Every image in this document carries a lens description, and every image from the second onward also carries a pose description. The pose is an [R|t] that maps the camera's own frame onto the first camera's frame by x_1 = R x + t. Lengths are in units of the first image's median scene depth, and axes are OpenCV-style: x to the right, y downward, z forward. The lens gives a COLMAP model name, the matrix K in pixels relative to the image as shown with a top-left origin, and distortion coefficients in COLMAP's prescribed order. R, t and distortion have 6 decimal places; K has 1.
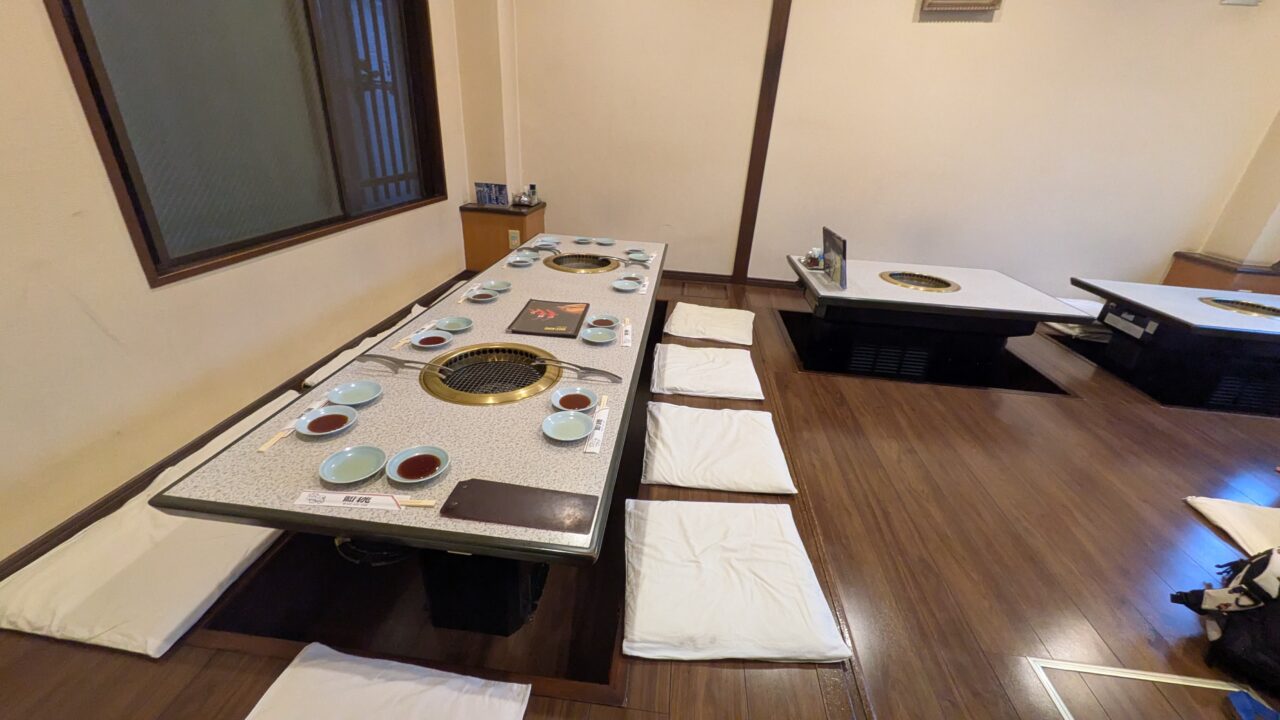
lens RADIAL K [[500.4, 0, 640.0], [0, 500.4, 360.0], [0, 0, 1]] dist [0.000814, 0.000318]
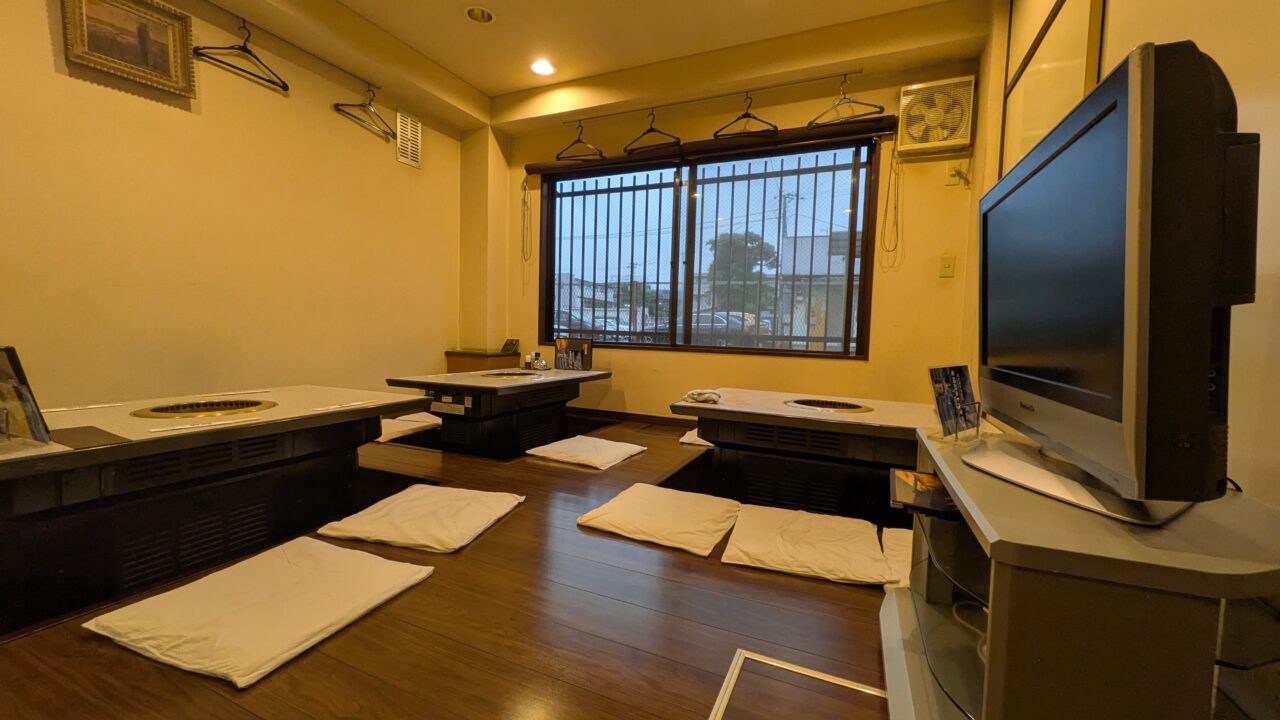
lens RADIAL K [[500.4, 0, 640.0], [0, 500.4, 360.0], [0, 0, 1]] dist [0.000814, 0.000318]
pose [[0.320197, -0.110012, 0.940942, 0.125802], [0.405080, 0.913755, -0.031013, 0.034941], [-0.856379, 0.391087, 0.337145, 0.271560]]
